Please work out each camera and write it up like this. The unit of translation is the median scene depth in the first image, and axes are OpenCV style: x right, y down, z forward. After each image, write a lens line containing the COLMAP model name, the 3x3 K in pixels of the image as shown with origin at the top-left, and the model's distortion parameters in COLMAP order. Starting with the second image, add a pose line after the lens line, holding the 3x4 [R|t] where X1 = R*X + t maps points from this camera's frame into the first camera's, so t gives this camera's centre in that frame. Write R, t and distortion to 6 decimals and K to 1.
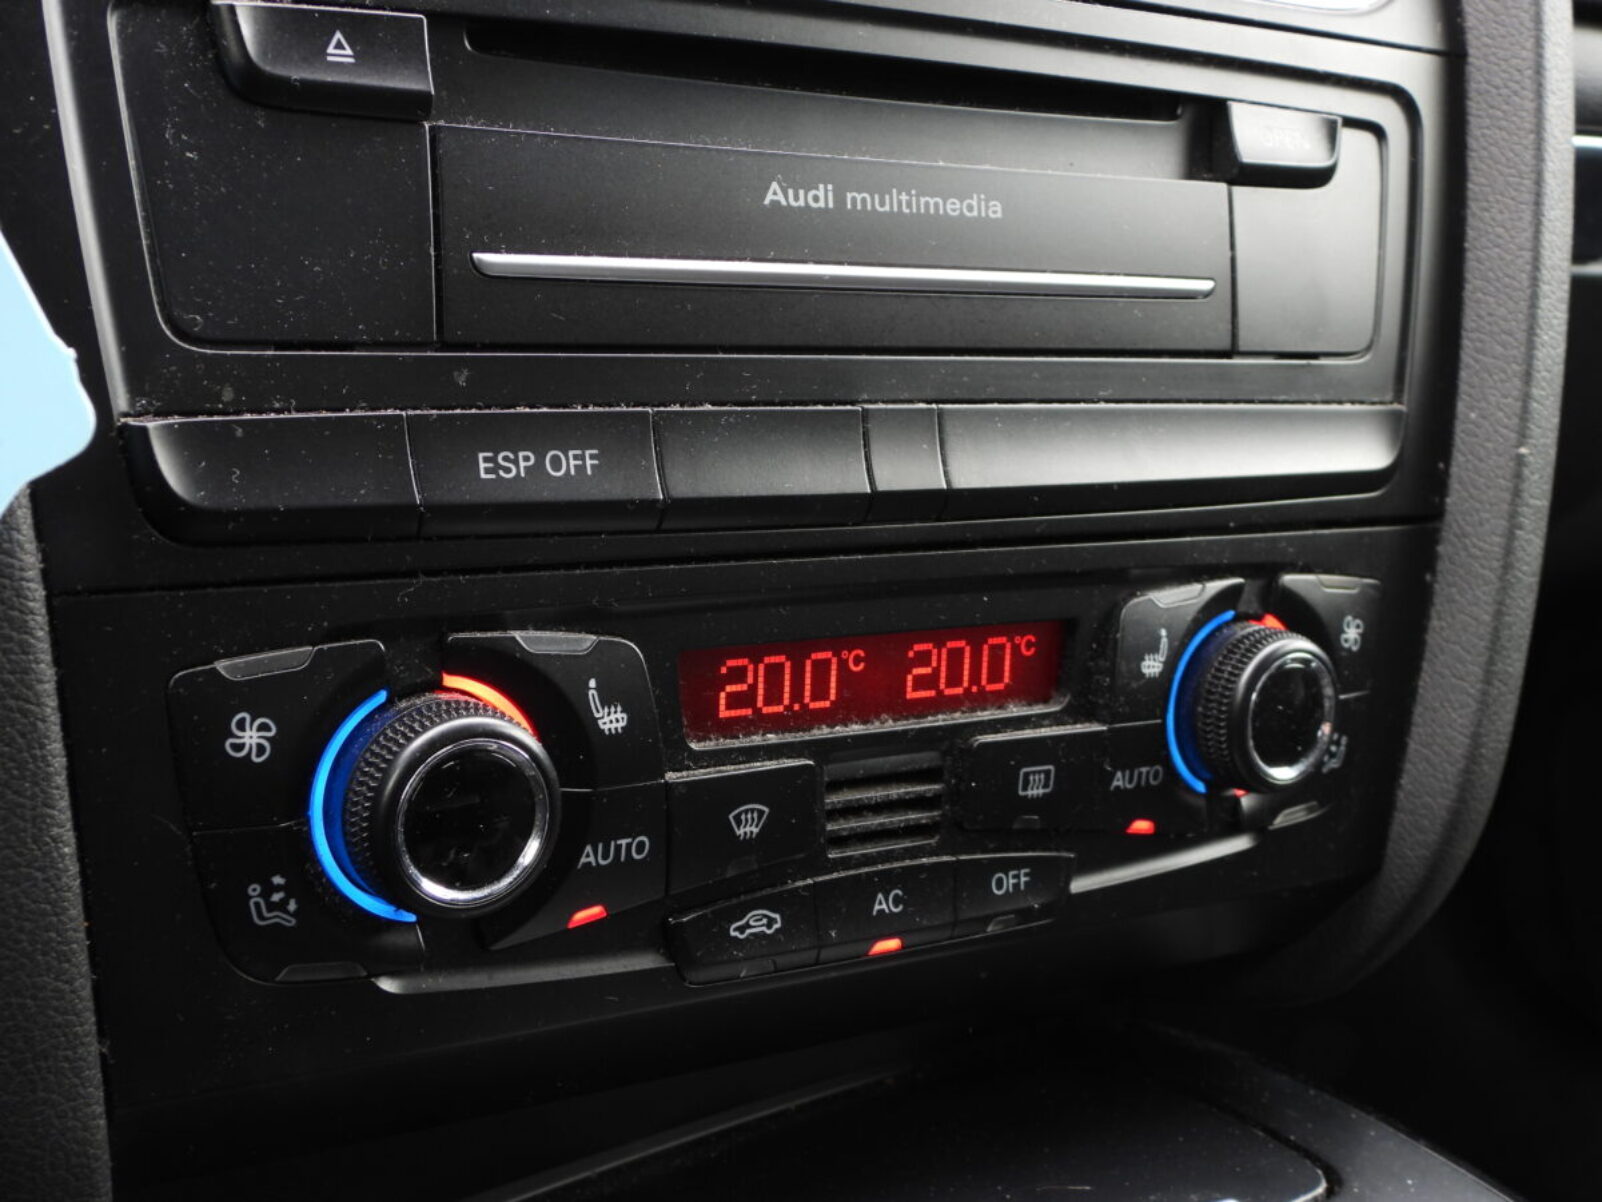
lens RADIAL K [[2038.2, 0, 802.6], [0, 2038.2, 599.9], [0, 0, 1]] dist [-0.040825, 0.000000]
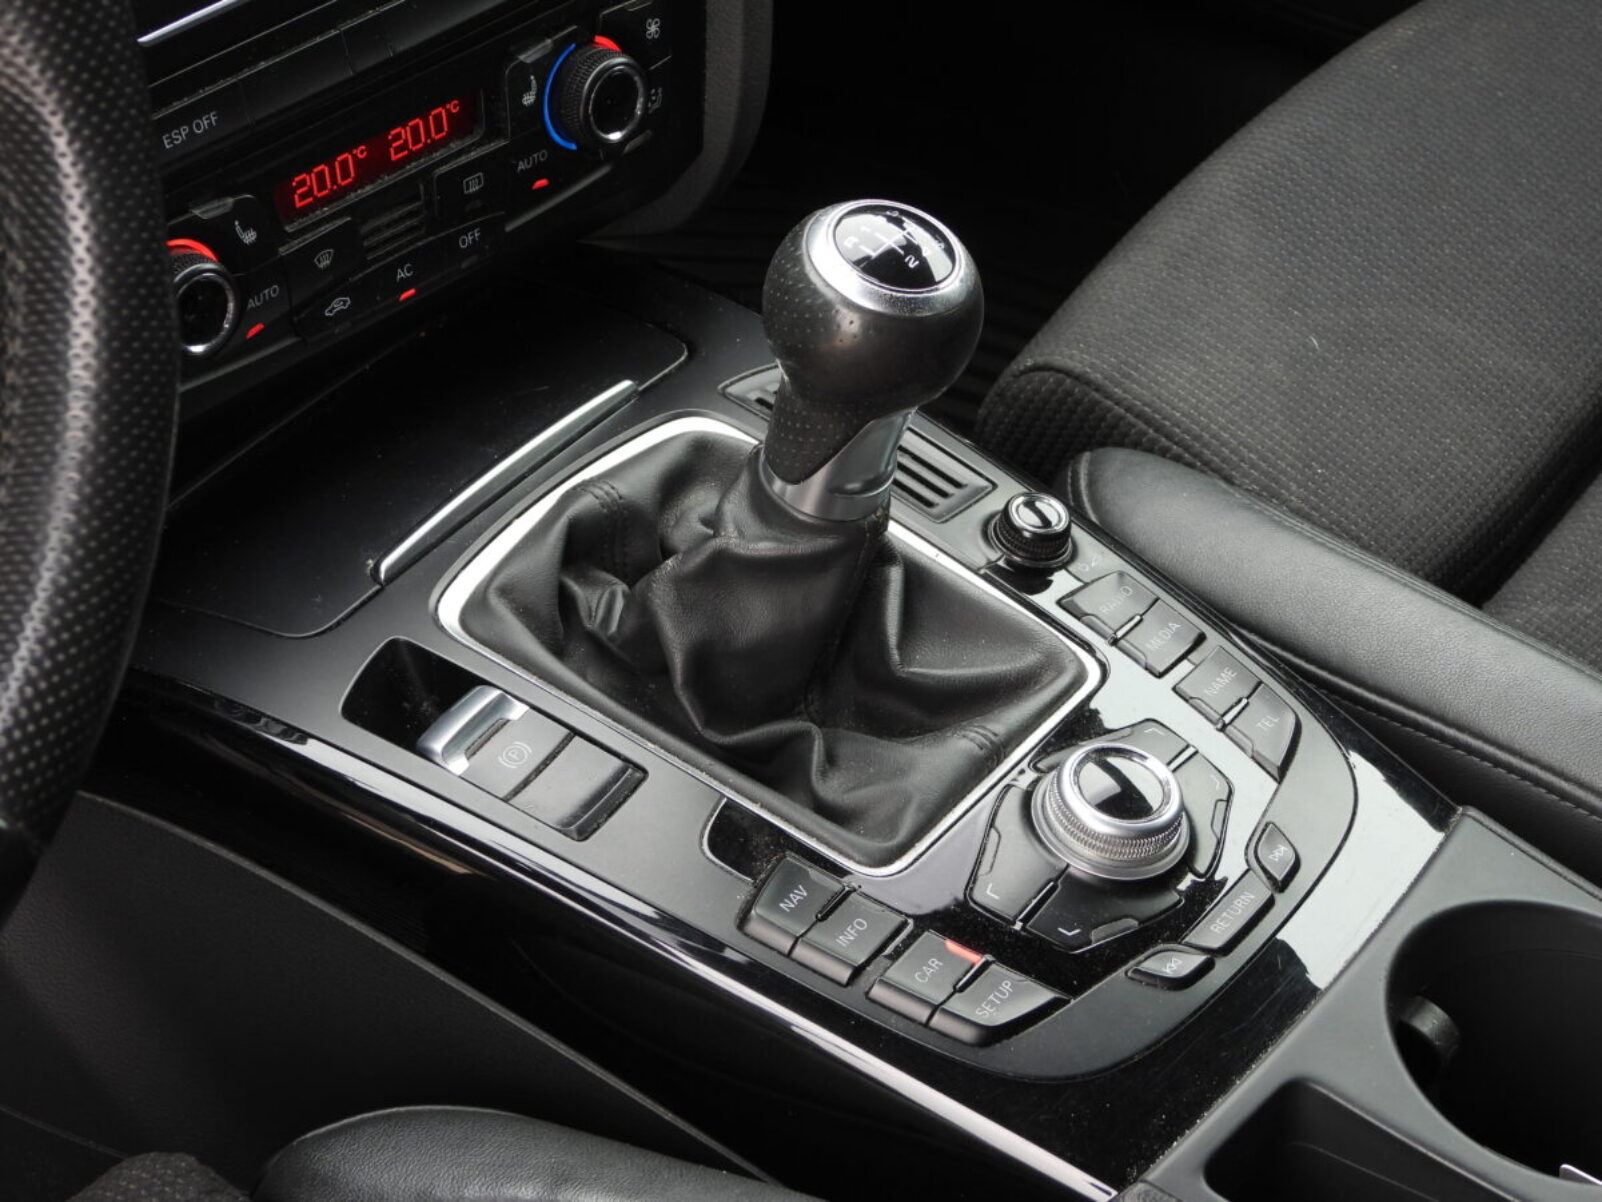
lens RADIAL K [[3756.8, 0, 801.3], [0, 3756.8, 601.0], [0, 0, 1]] dist [-0.073477, 0.000000]
pose [[0.972168, -0.208484, 0.106886, -0.032468], [0.147460, 0.899015, 0.412343, -0.919539], [-0.182059, -0.385105, 0.904737, -2.211509]]
